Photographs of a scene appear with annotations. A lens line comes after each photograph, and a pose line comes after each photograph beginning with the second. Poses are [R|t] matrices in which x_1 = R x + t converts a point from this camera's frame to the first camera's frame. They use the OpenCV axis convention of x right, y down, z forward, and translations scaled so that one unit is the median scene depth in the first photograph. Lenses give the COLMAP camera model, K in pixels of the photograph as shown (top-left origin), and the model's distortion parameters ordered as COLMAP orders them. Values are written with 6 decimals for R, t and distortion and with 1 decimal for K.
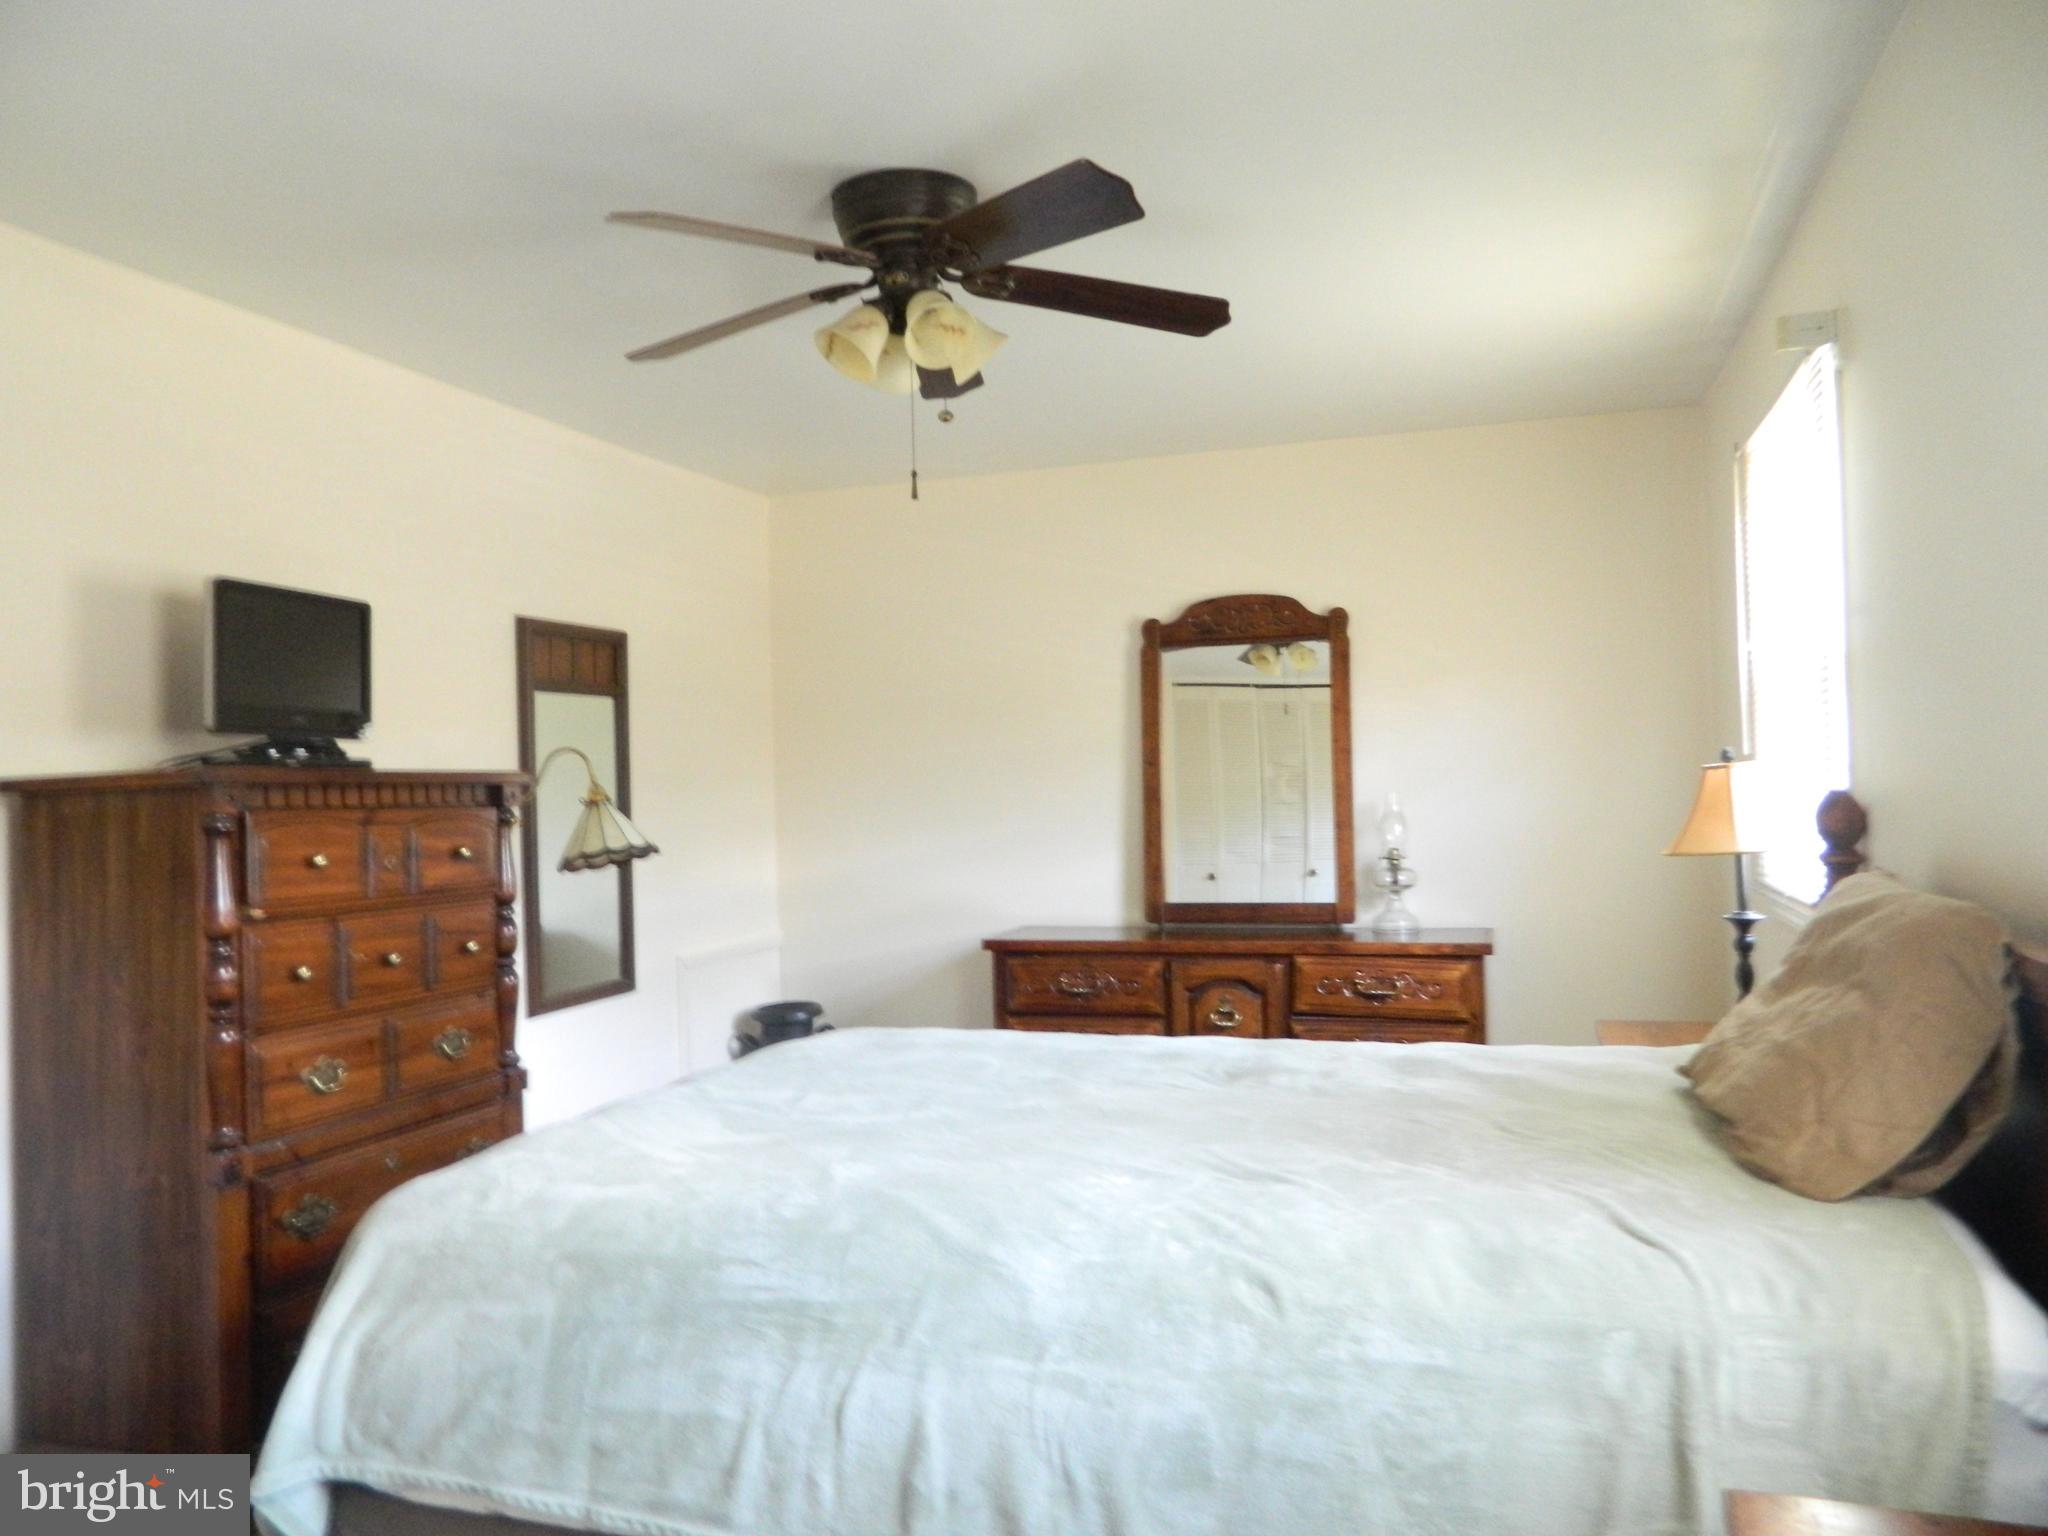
lens RADIAL K [[1519.8, 0, 1016.1], [0, 1519.8, 762.1], [0, 0, 1]] dist [0.010415, -0.002236]
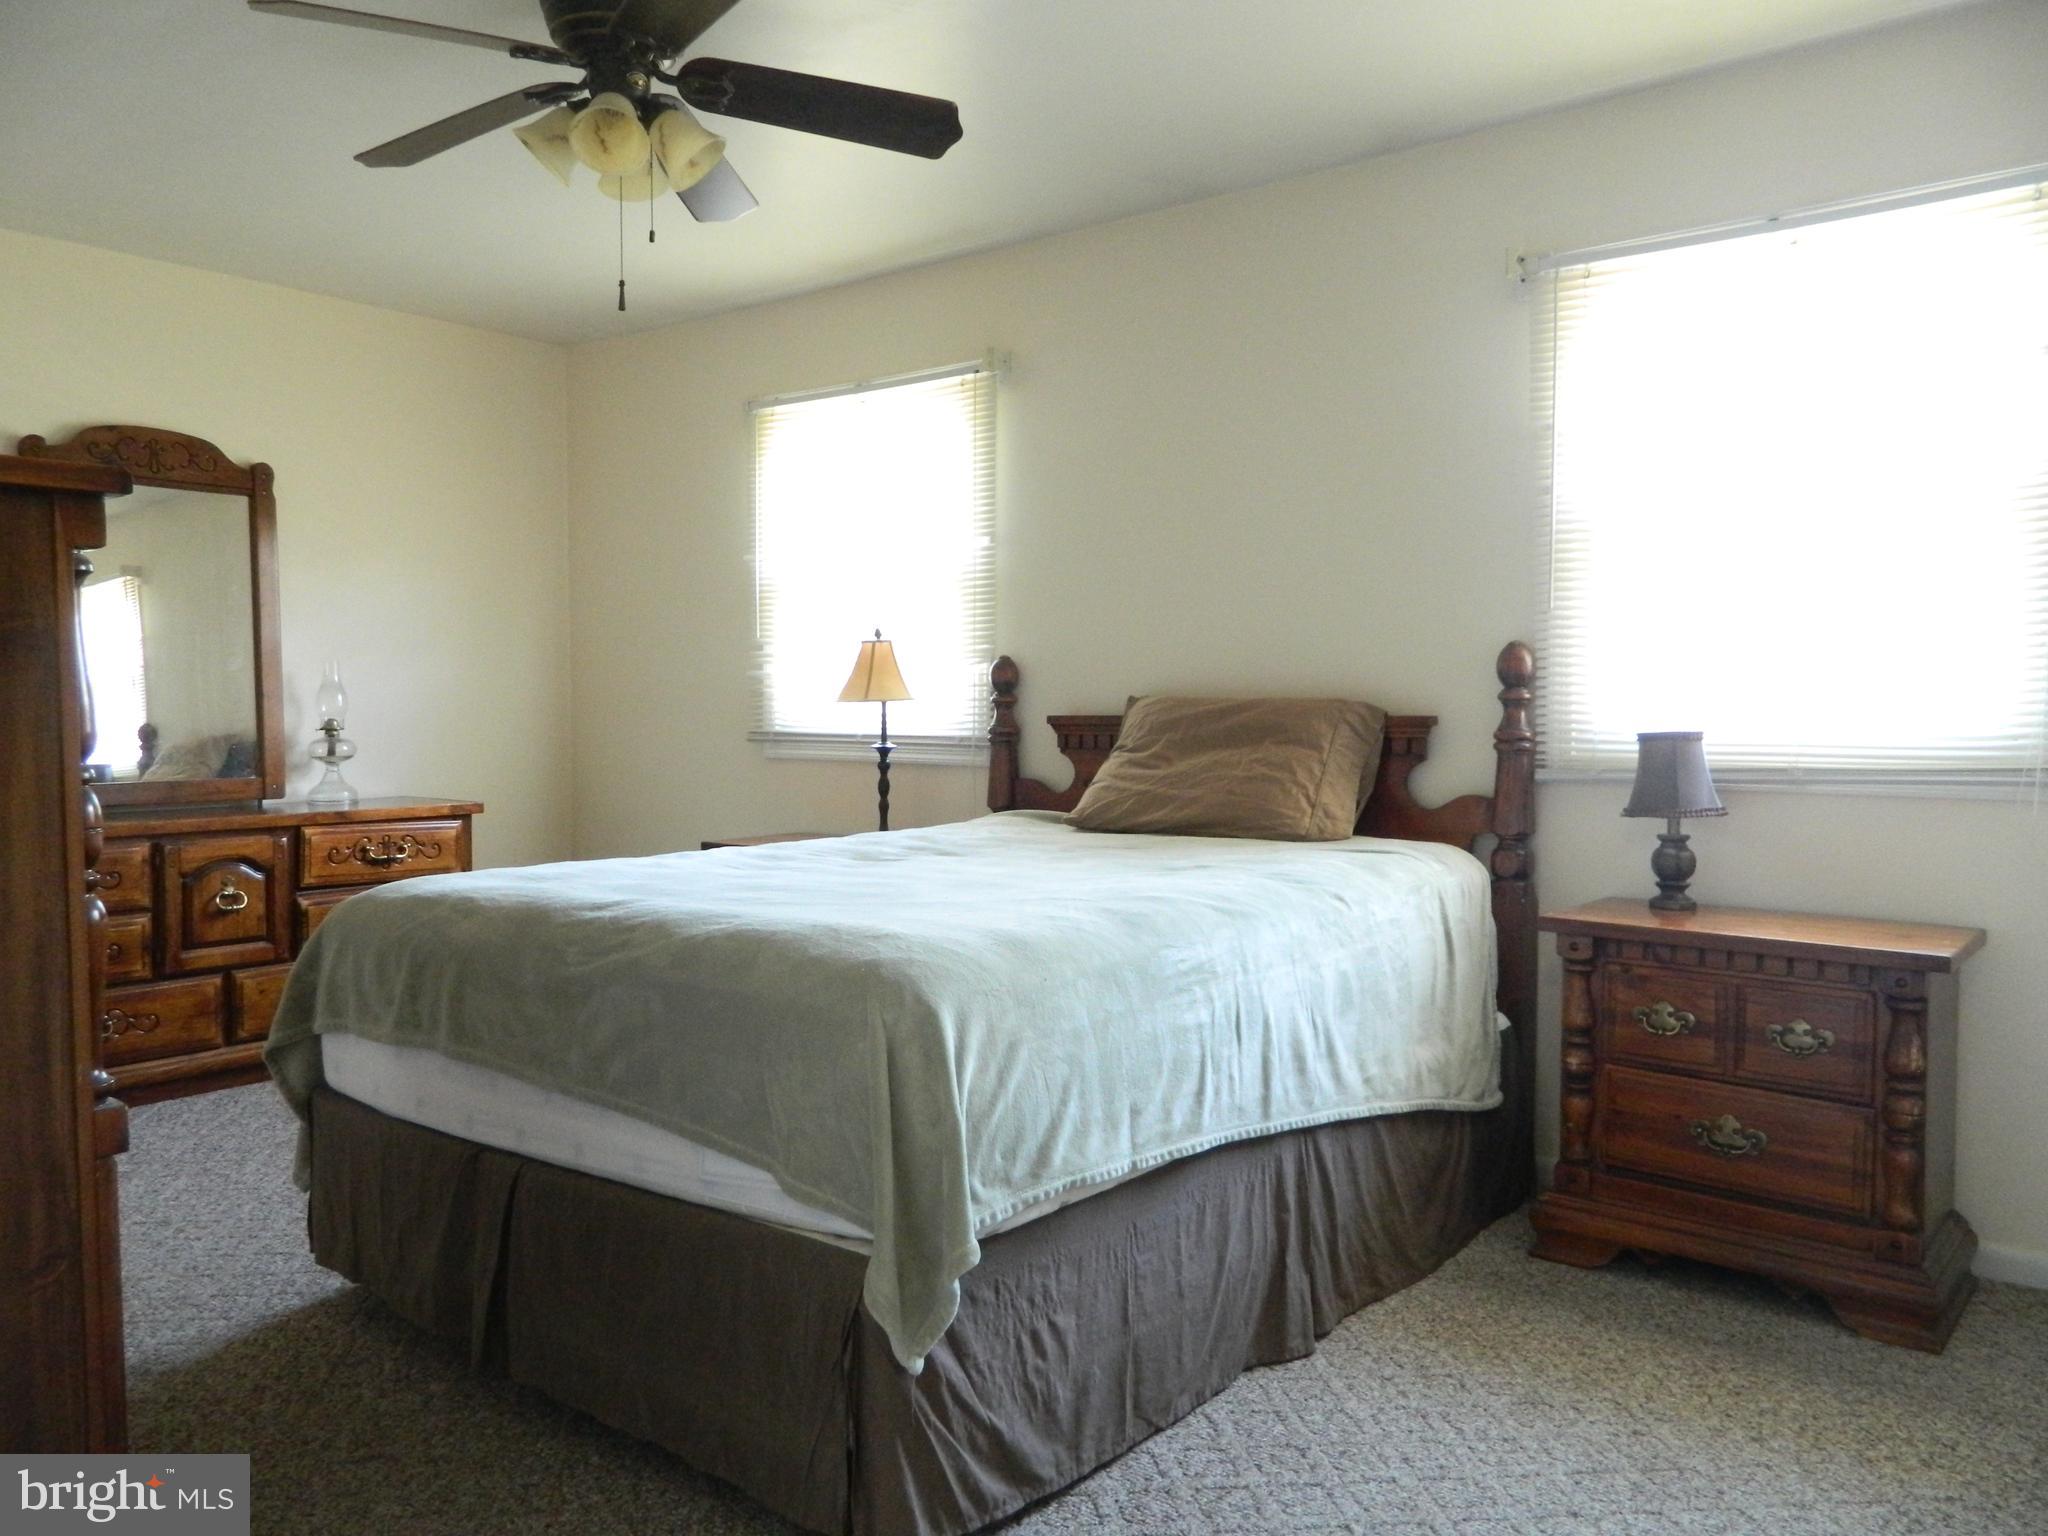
lens RADIAL K [[1519.8, 0, 1016.1], [0, 1519.8, 772.0], [0, 0, 1]] dist [0.010415, -0.002236]
pose [[0.344511, -0.016683, 0.938634, -0.551218], [-0.026302, 0.999278, 0.027415, 0.055053], [-0.938414, -0.034133, 0.343824, 0.256440]]
